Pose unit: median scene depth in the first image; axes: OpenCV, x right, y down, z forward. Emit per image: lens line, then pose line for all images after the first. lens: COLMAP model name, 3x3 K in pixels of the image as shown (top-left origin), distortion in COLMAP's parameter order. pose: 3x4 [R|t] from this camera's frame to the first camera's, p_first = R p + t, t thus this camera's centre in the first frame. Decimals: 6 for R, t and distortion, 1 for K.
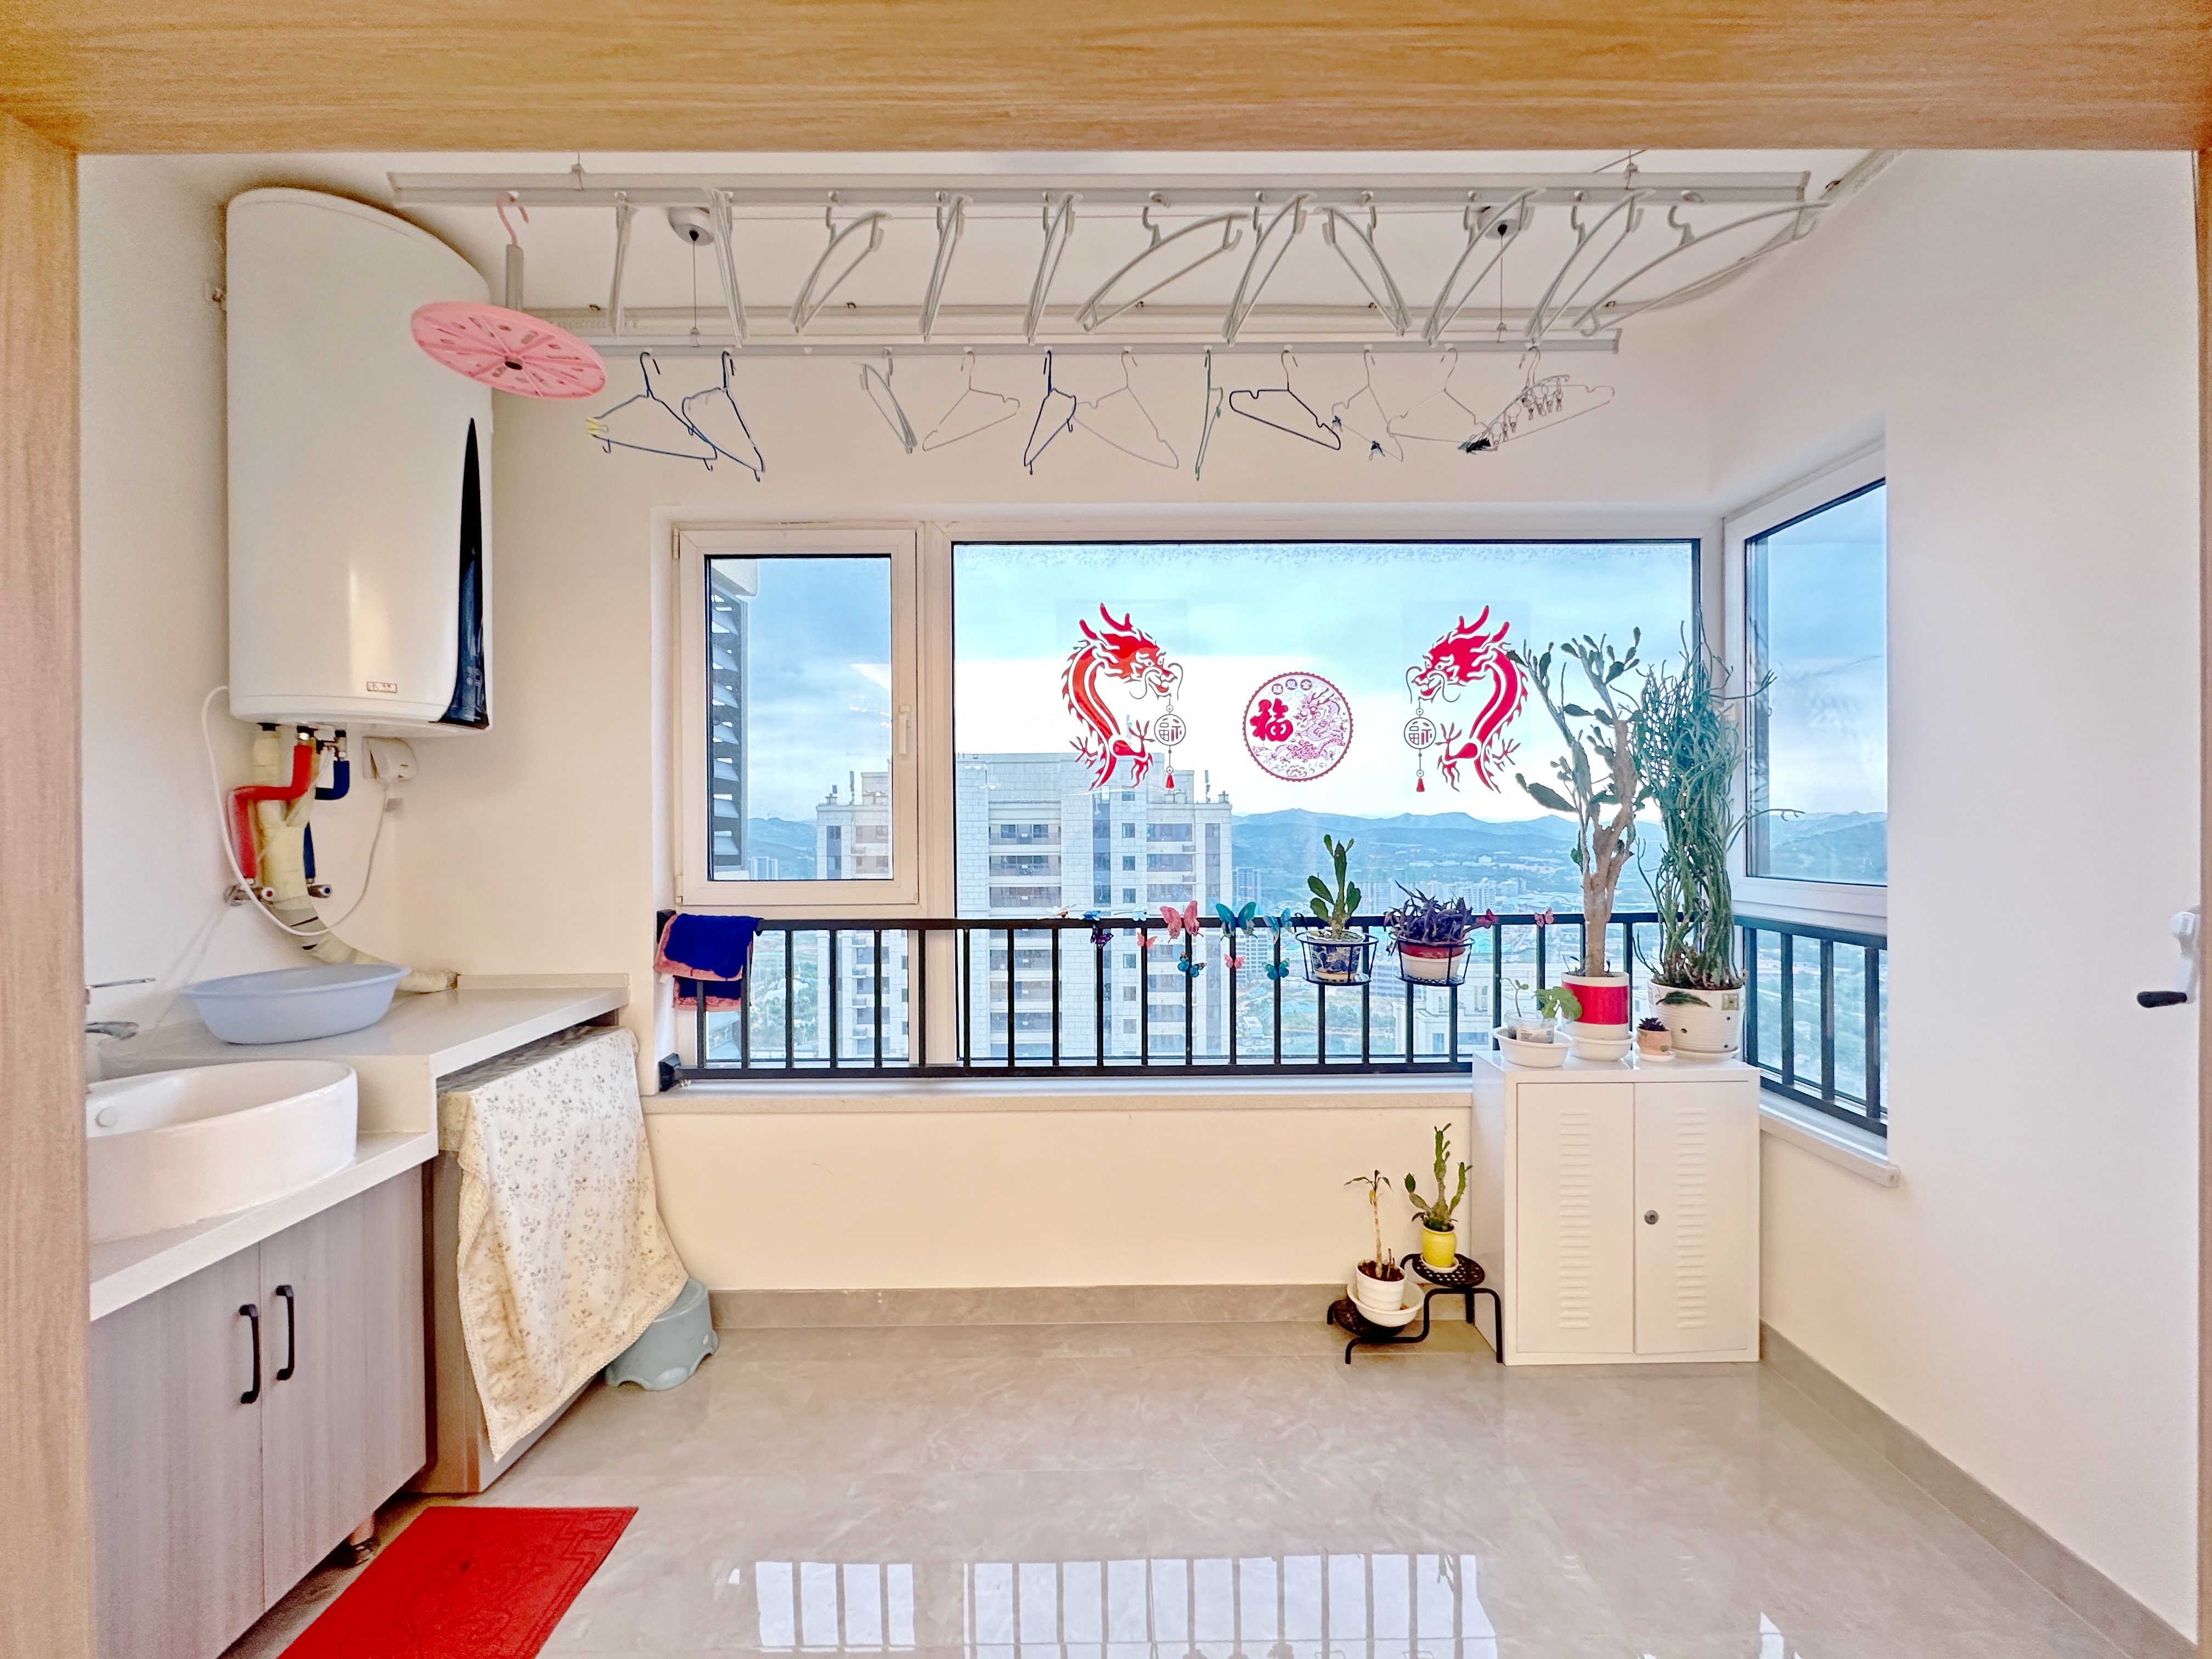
lens RADIAL K [[885.4, 0, 1109.4], [0, 885.4, 828.2], [0, 0, 1]] dist [-0.001634, 0.000131]
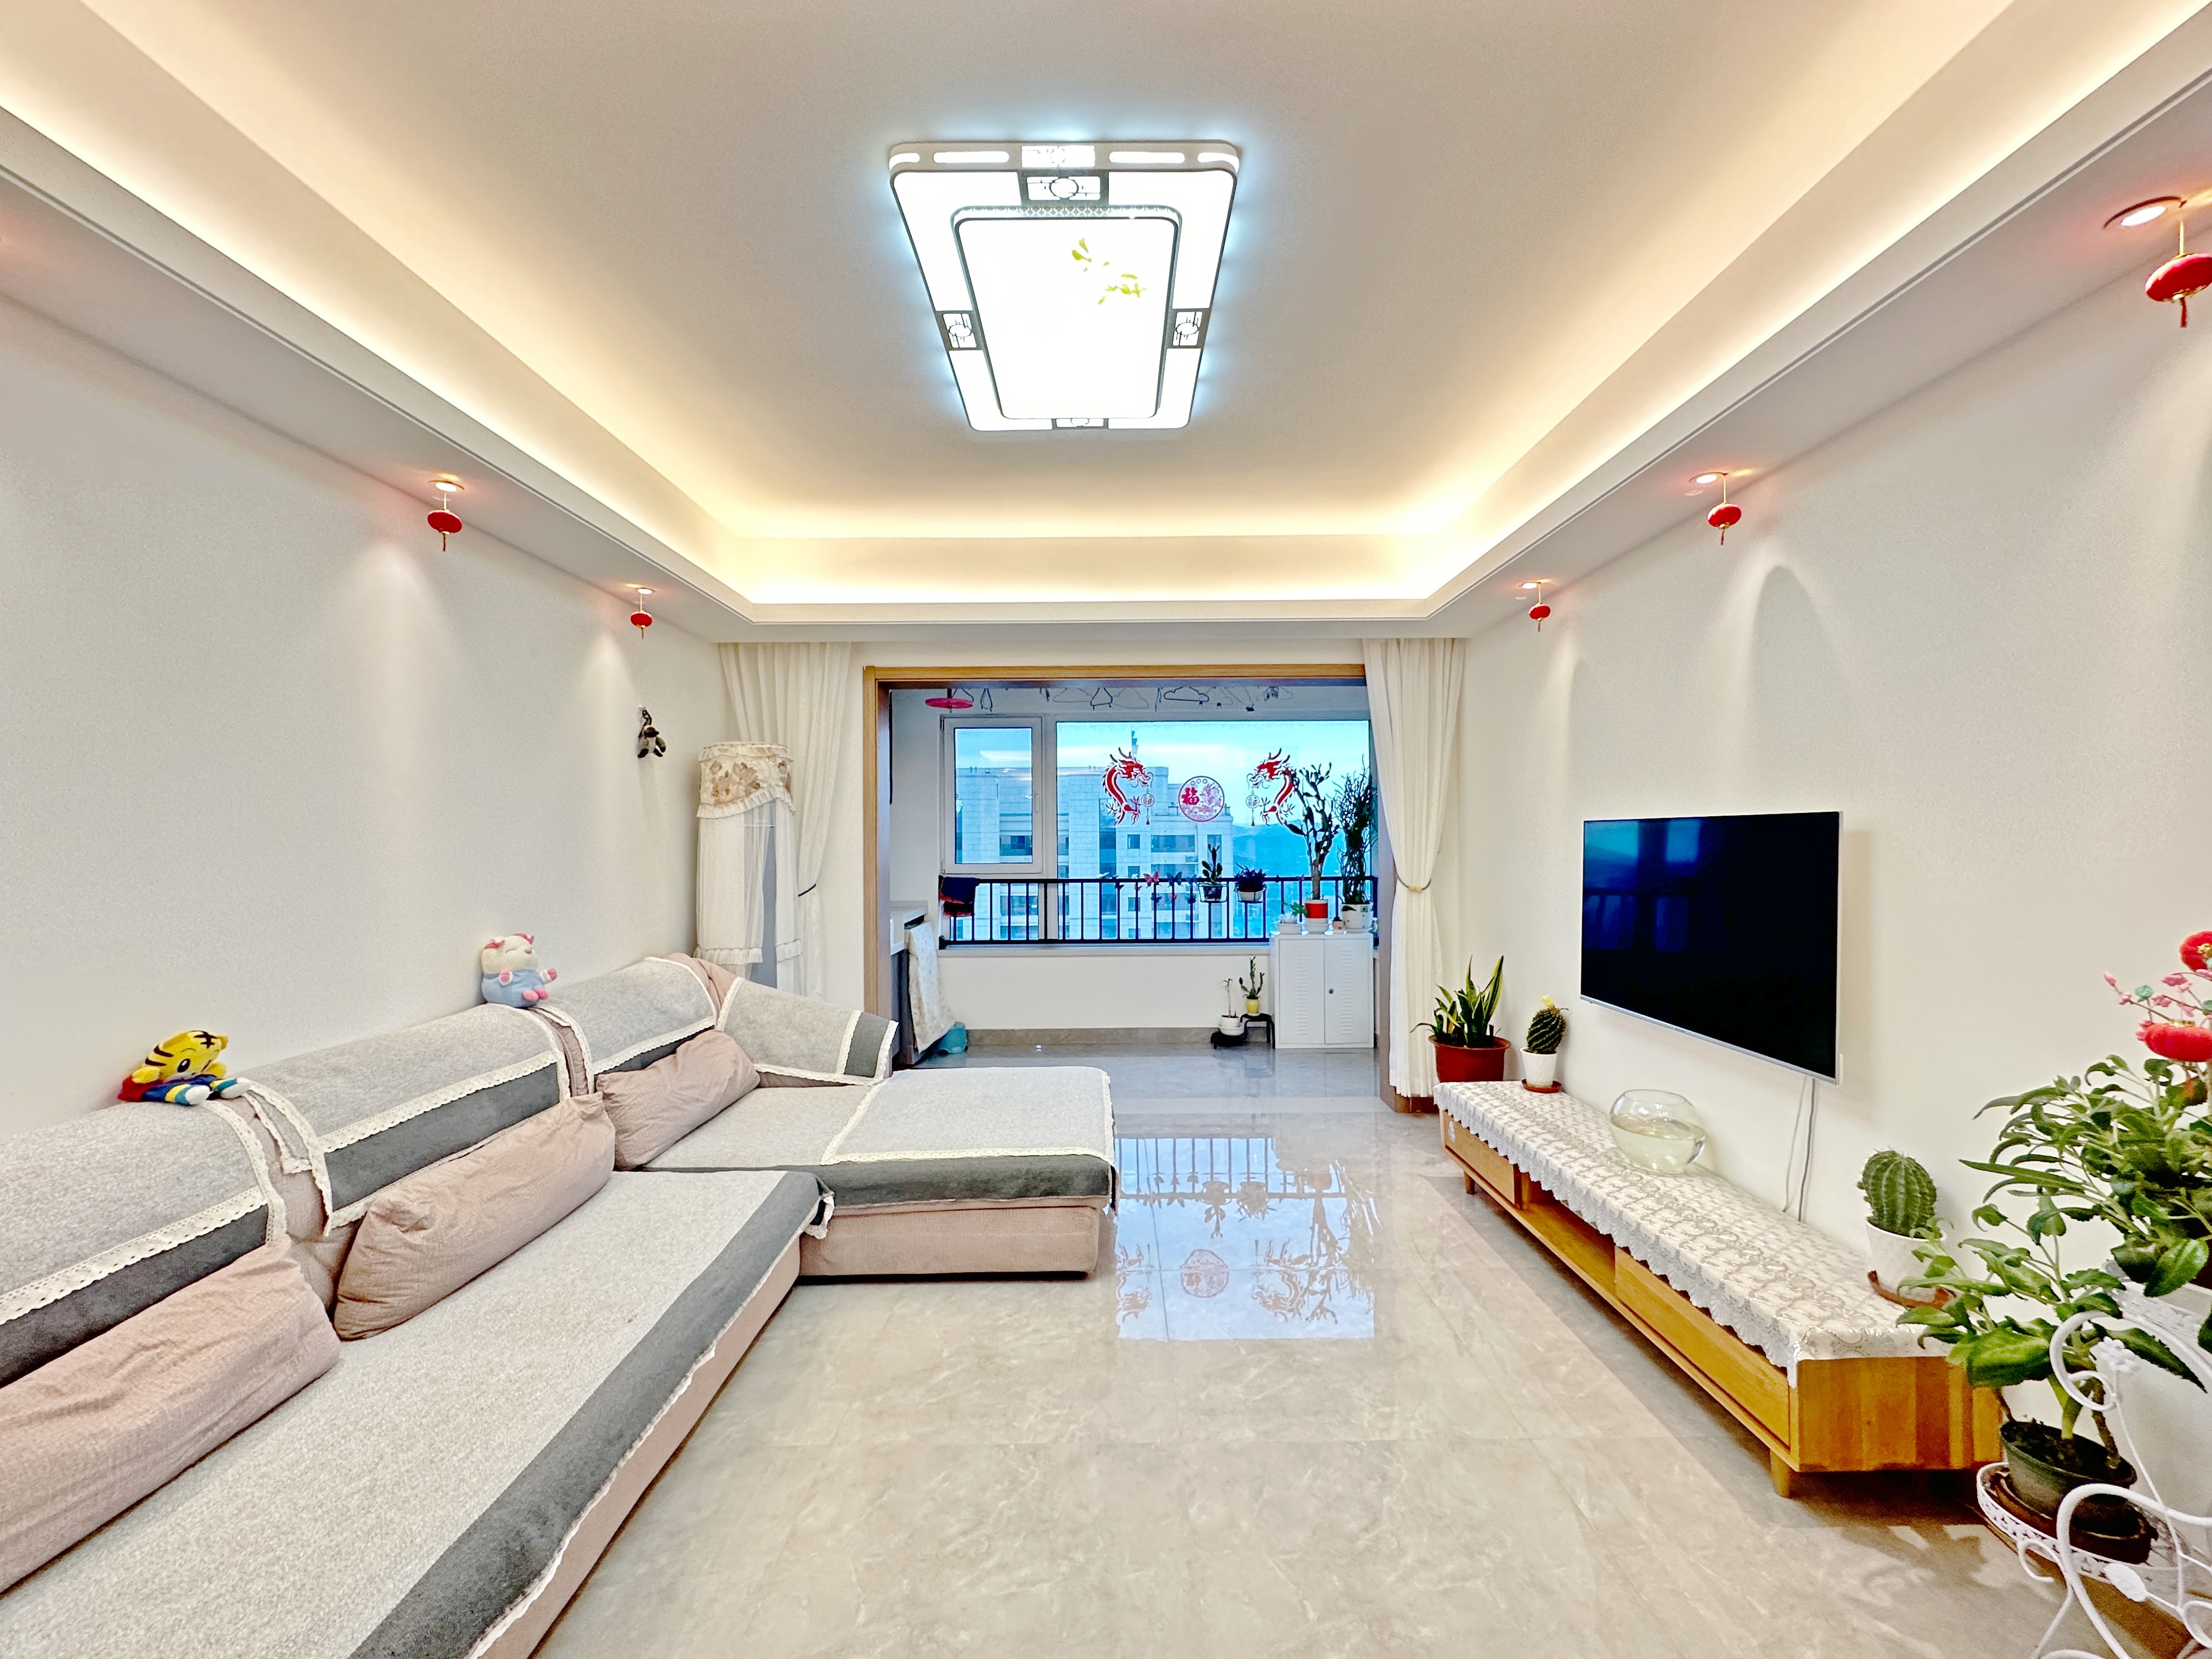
lens RADIAL K [[885.4, 0, 1104.1], [0, 885.4, 831.1], [0, 0, 1]] dist [-0.001634, 0.000131]
pose [[0.999931, -0.002206, -0.011549, -0.022858], [0.002095, 0.999952, -0.009589, -0.006253], [0.011570, 0.009564, 0.999887, -1.456343]]
